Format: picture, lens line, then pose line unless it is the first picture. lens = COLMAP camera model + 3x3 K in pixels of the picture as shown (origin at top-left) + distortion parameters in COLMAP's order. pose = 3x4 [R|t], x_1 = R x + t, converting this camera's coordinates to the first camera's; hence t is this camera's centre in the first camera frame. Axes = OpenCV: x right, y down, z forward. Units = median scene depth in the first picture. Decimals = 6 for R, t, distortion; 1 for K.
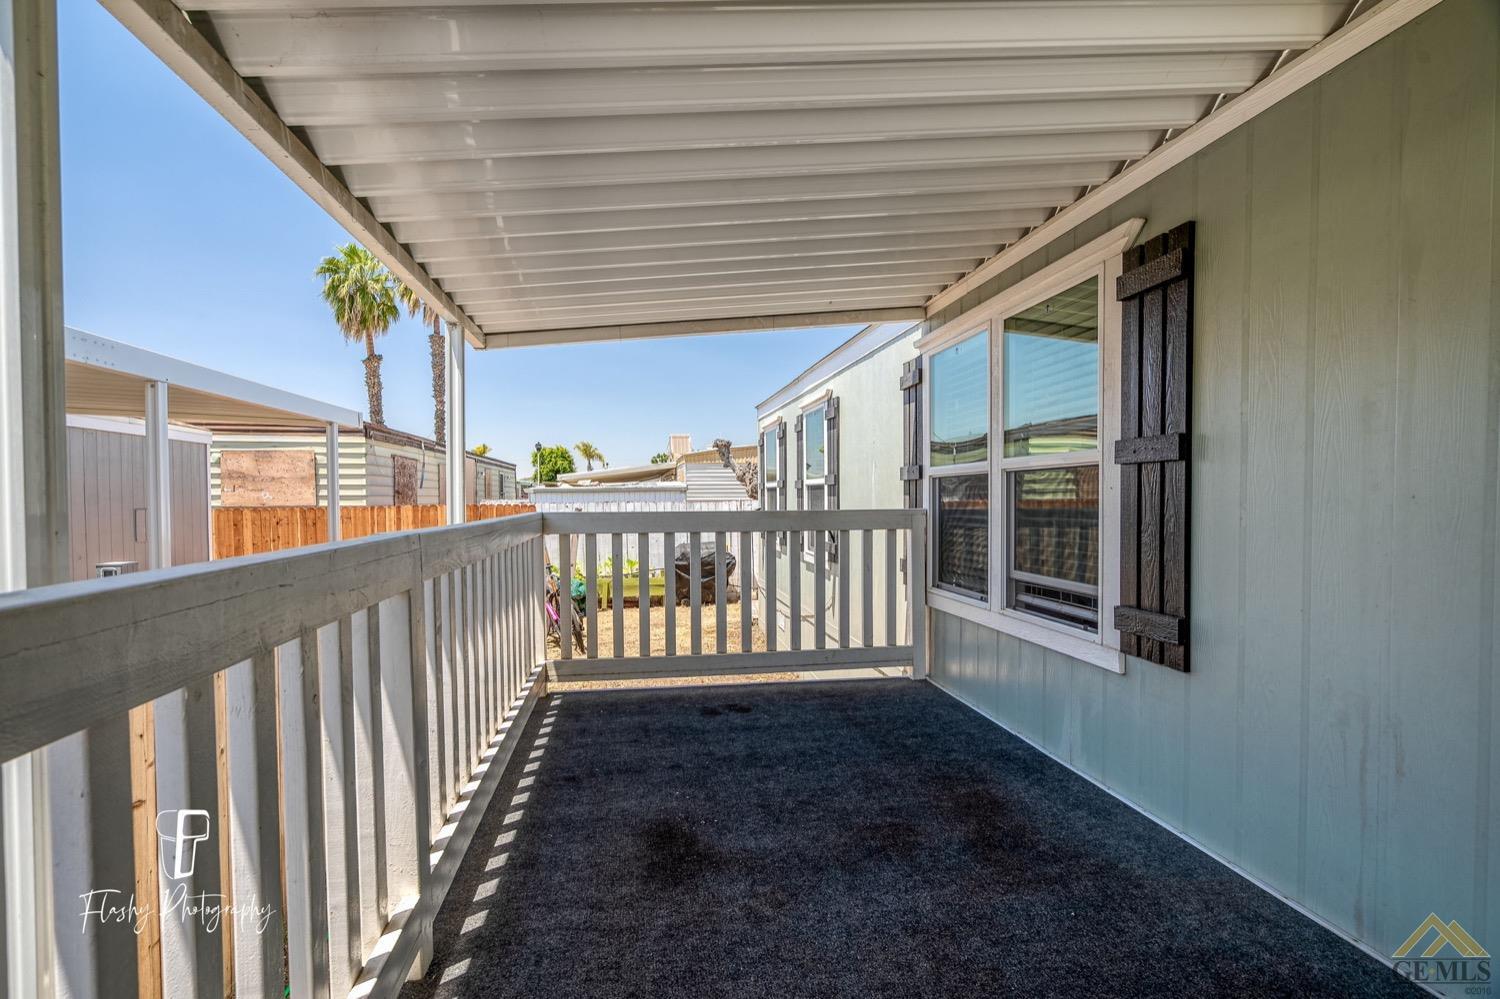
lens RADIAL K [[694.9, 0, 748.0], [0, 694.9, 505.6], [0, 0, 1]] dist [-0.001062, 0.002327]
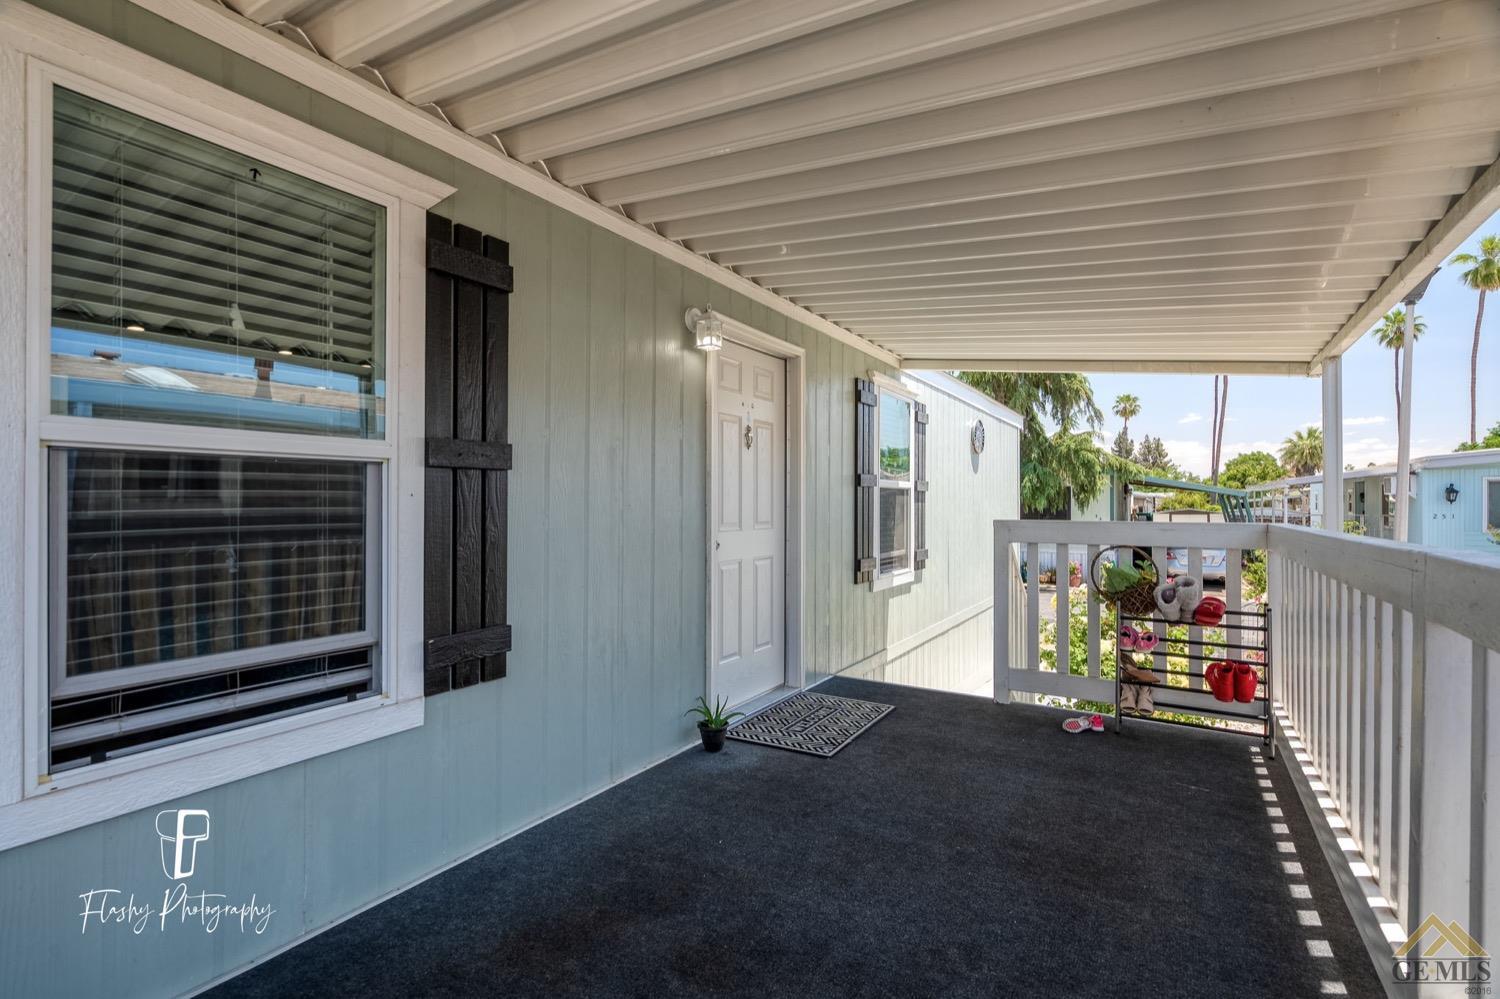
lens RADIAL K [[694.9, 0, 724.9], [0, 694.9, 500.2], [0, 0, 1]] dist [-0.001062, 0.002327]
pose [[-0.738242, 0.006542, 0.674504, -0.274996], [0.009636, 0.999953, 0.000849, -0.017066], [-0.674467, 0.007126, -0.738270, 1.380017]]
